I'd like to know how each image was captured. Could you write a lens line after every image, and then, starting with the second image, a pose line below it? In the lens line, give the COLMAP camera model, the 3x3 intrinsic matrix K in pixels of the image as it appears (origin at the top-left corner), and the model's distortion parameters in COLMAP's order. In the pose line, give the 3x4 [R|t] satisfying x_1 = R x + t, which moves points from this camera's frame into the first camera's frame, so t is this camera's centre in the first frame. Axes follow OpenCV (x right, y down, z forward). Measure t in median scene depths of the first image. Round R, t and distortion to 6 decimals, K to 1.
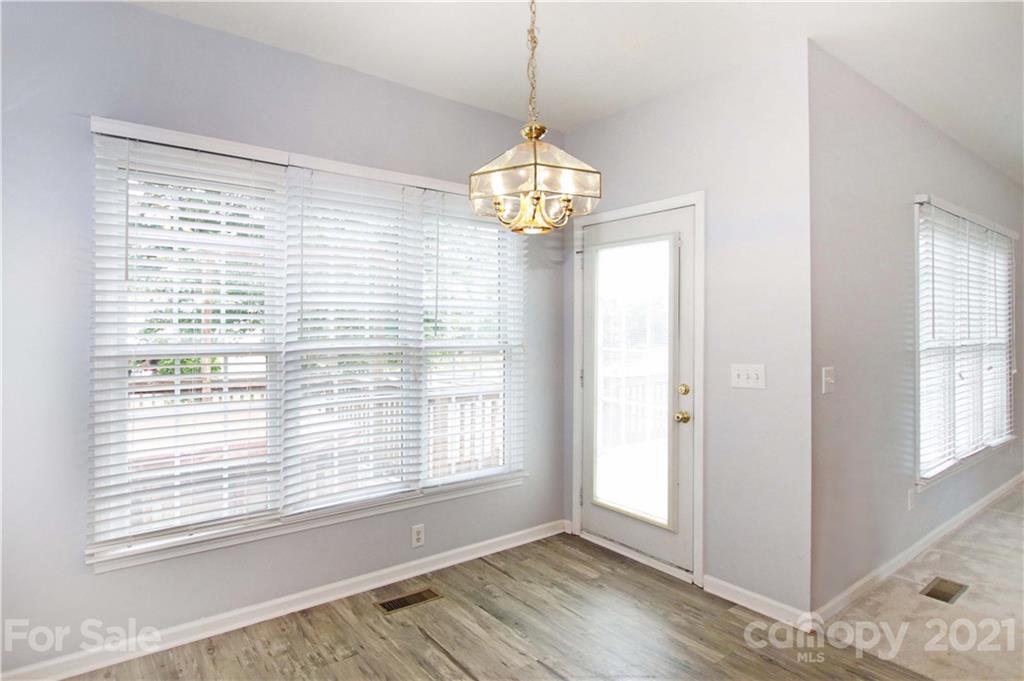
lens RADIAL K [[550.8, 0, 461.8], [0, 550.8, 326.2], [0, 0, 1]] dist [-0.000807, -0.000217]
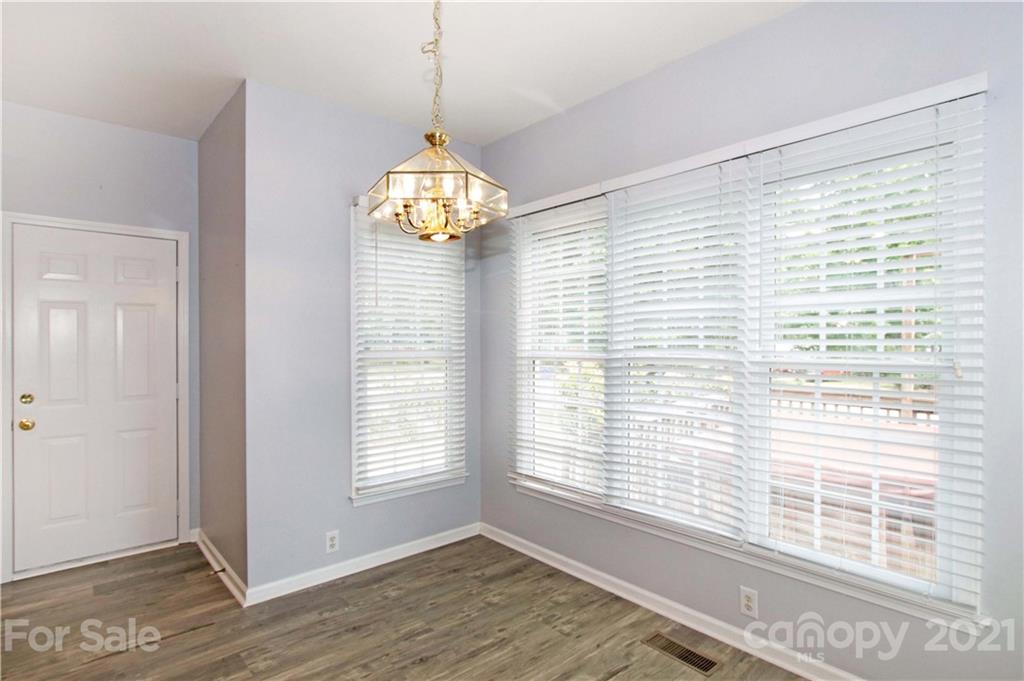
lens RADIAL K [[533.3, 0, 510.1], [0, 533.3, 342.1], [0, 0, 1]] dist [0.002413, 0.000239]
pose [[0.103801, -0.001758, -0.994596, 0.749160], [0.007551, 0.999971, -0.000979, 0.011437], [0.994569, -0.007409, 0.103812, 0.687873]]
